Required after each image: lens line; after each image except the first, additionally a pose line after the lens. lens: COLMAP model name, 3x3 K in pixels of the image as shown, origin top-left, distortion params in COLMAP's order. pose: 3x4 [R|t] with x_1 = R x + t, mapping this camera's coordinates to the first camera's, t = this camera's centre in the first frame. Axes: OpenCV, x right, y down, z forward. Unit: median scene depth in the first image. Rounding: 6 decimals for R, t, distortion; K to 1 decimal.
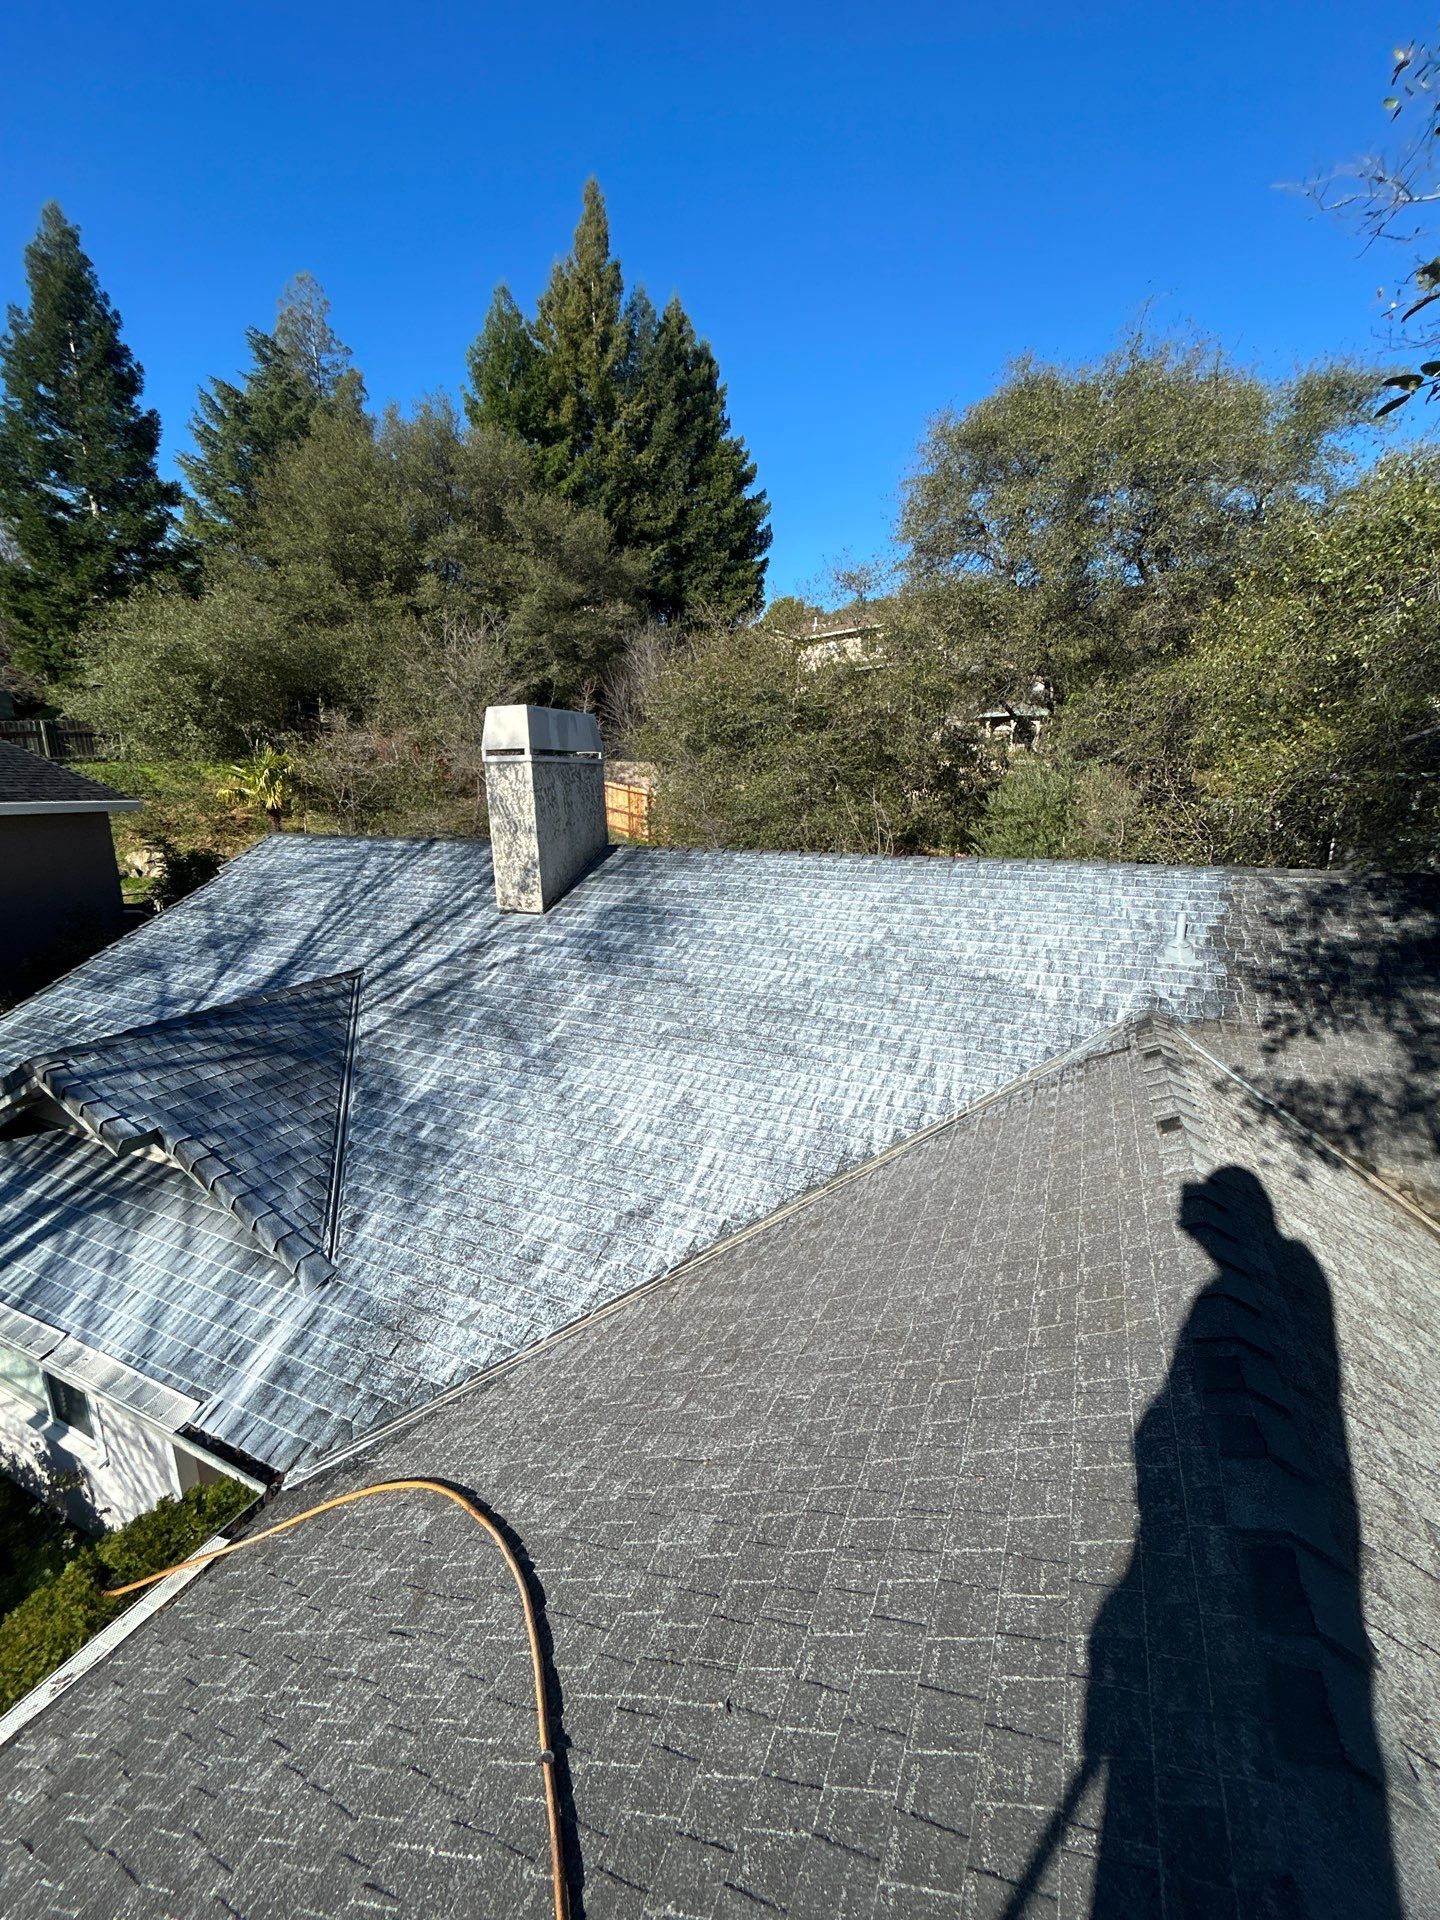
lens RADIAL K [[770.4, 0, 720.0], [0, 770.4, 960.0], [0, 0, 1]] dist [0.000294, -0.000410]
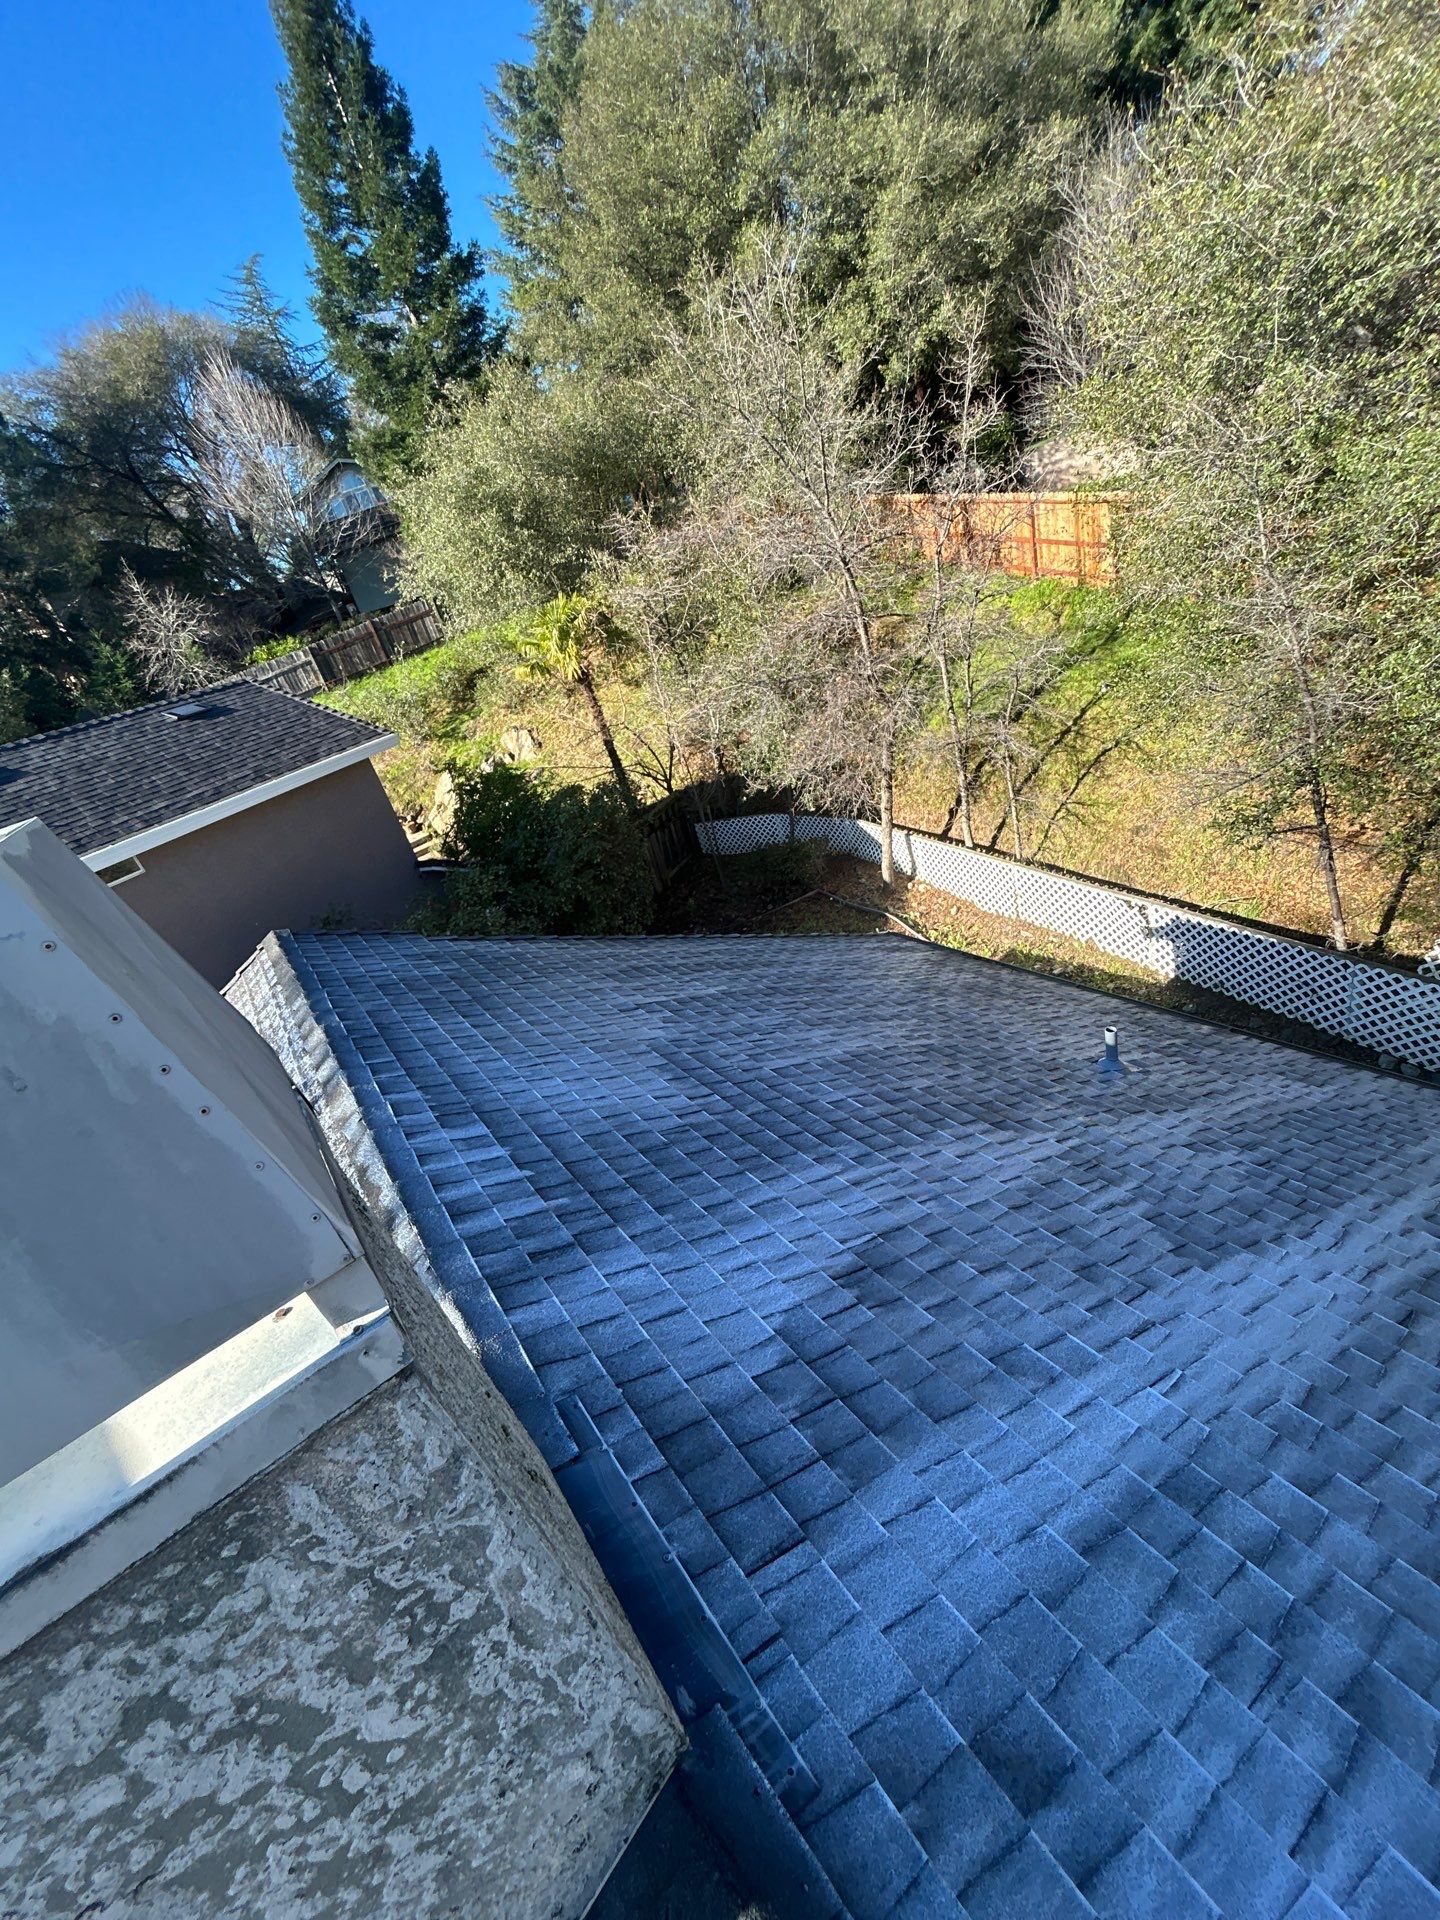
lens RADIAL K [[767.6, 0, 720.0], [0, 767.6, 960.0], [0, 0, 1]] dist [-0.000015, -0.000063]
pose [[0.841678, 0.022459, -0.539512, -0.019626], [0.154375, 0.947425, 0.280277, -0.077707], [0.517442, -0.319190, 0.793960, 0.234401]]
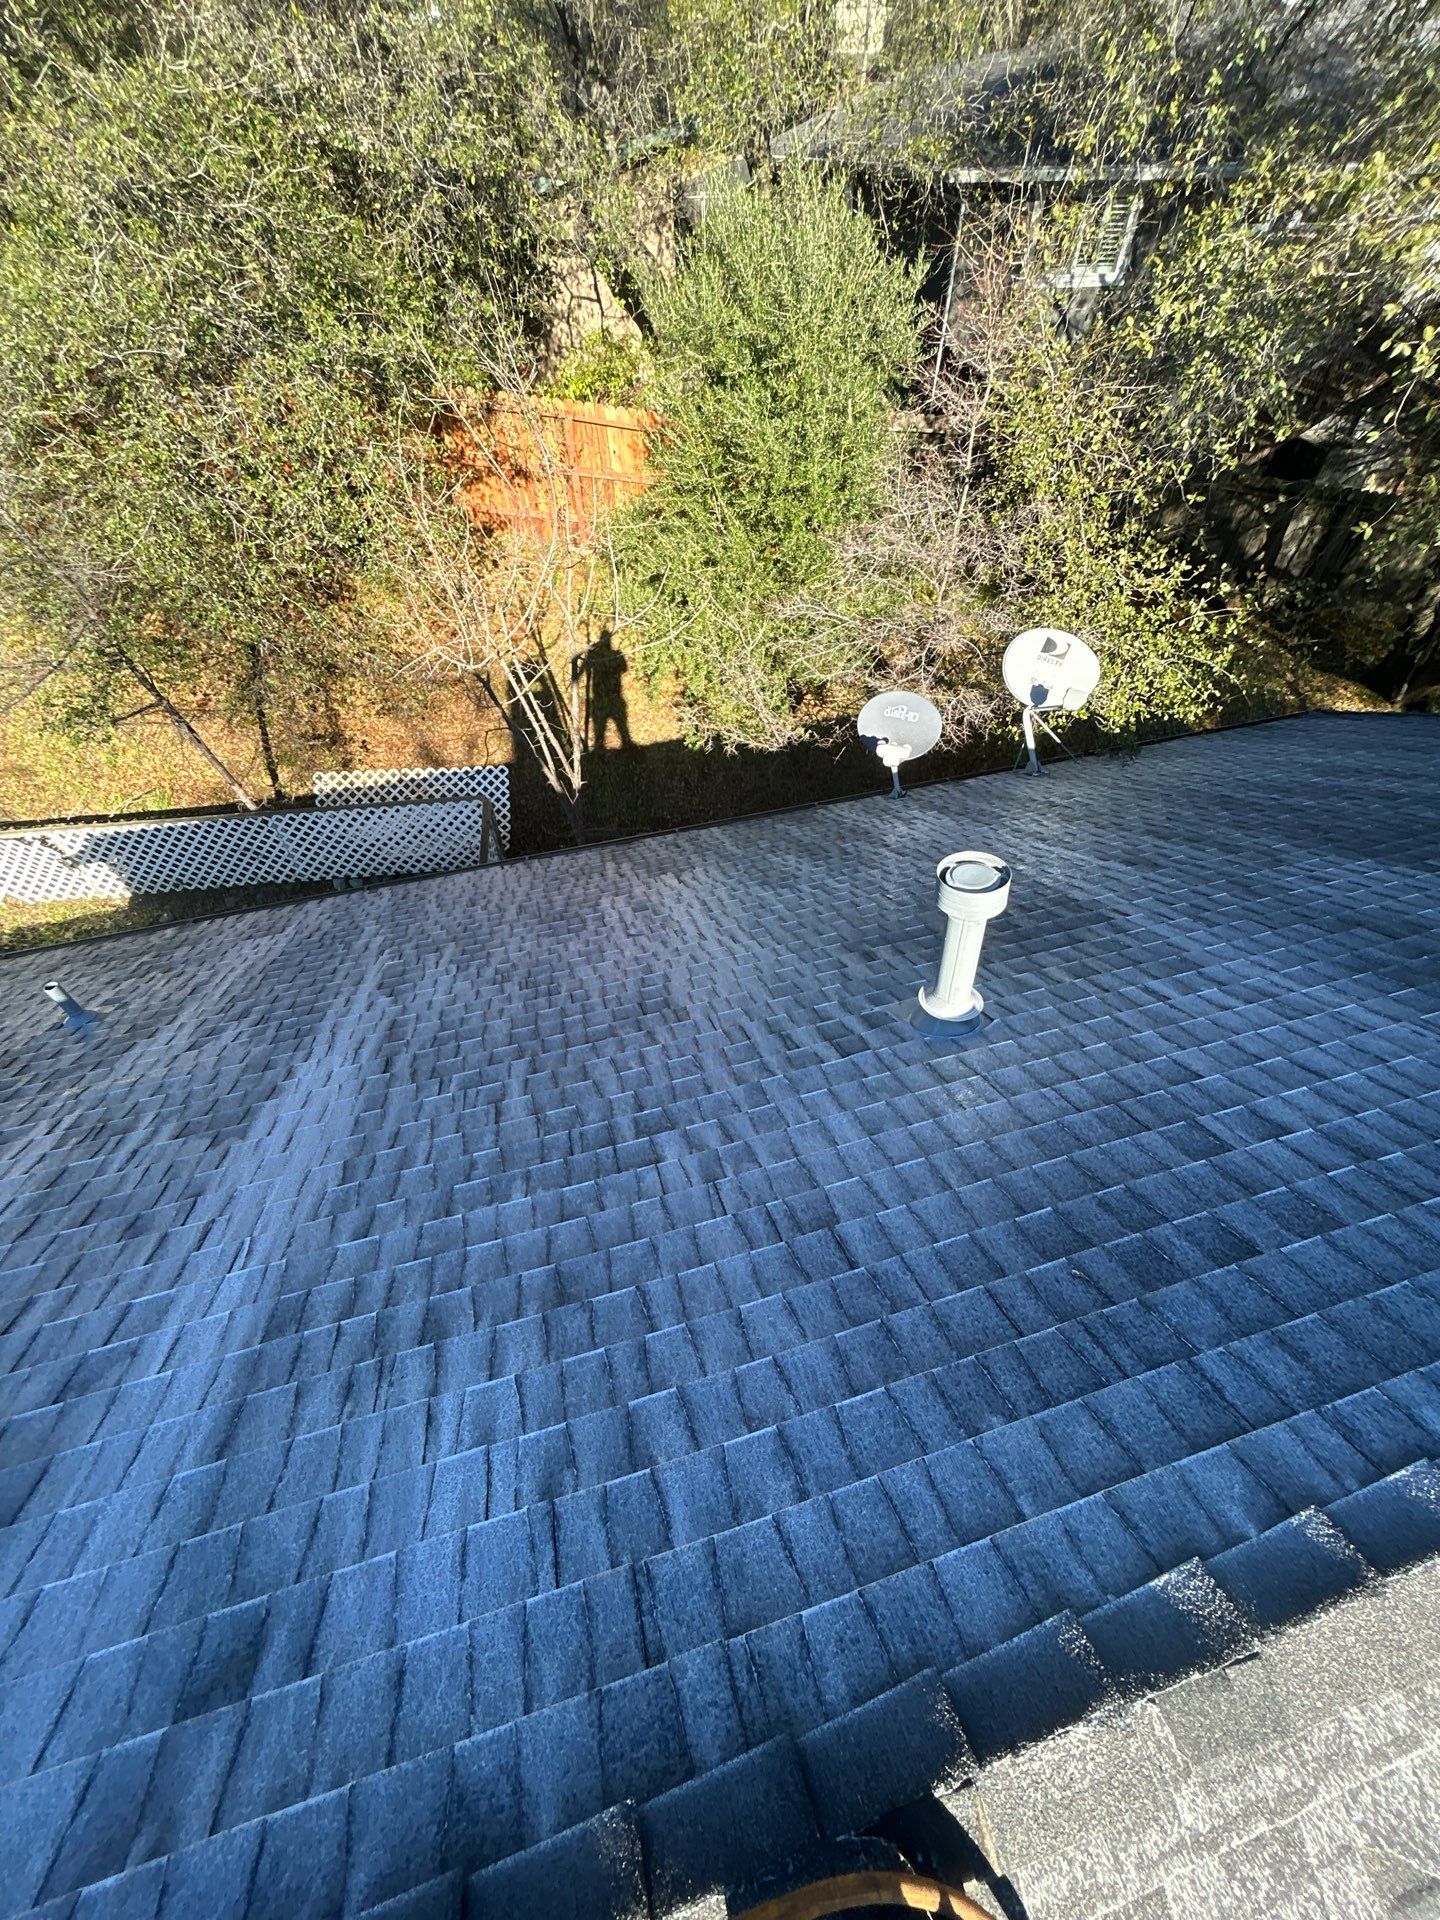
lens RADIAL K [[770.4, 0, 720.0], [0, 770.4, 960.0], [0, 0, 1]] dist [0.000294, -0.000410]
pose [[0.749033, -0.488416, 0.447659, -0.005709], [0.154793, 0.785990, 0.598547, -0.074560], [-0.644196, -0.379037, 0.664336, 0.230389]]
